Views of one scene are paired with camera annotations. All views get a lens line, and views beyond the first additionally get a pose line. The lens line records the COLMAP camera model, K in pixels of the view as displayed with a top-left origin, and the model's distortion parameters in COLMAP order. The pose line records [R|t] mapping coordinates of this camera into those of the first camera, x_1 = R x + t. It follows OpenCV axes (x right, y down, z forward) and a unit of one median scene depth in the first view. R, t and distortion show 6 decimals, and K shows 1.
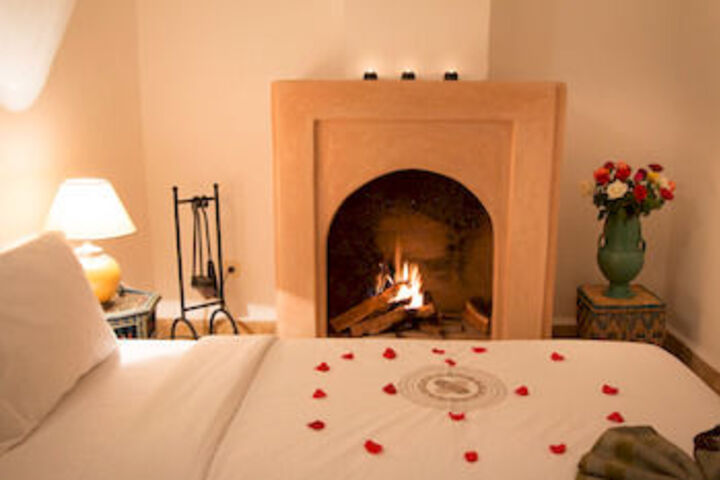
lens RADIAL K [[706.8, 0, 360.0], [0, 706.8, 240.0], [0, 0, 1]] dist [0.014909, 0.012623]
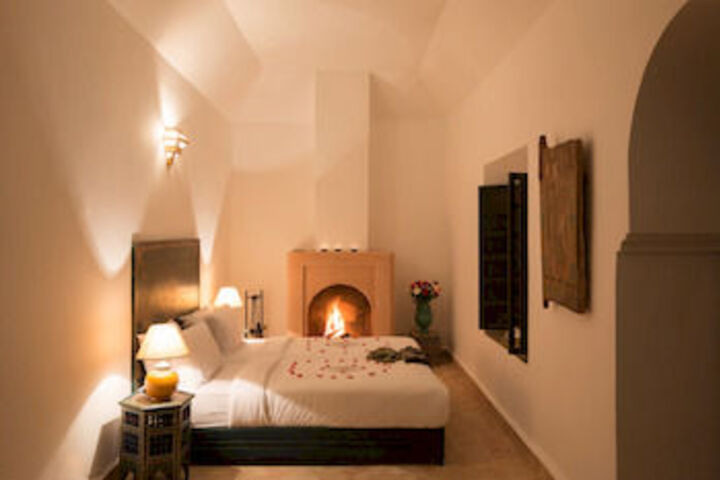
lens RADIAL K [[583.3, 0, 360.0], [0, 583.3, 240.0], [0, 0, 1]] dist [0.033714, 0.000386]
pose [[0.997083, -0.001916, 0.076301, -0.019159], [0.015509, 0.983915, -0.177961, 0.128975], [-0.074732, 0.178625, 0.981075, -1.185566]]
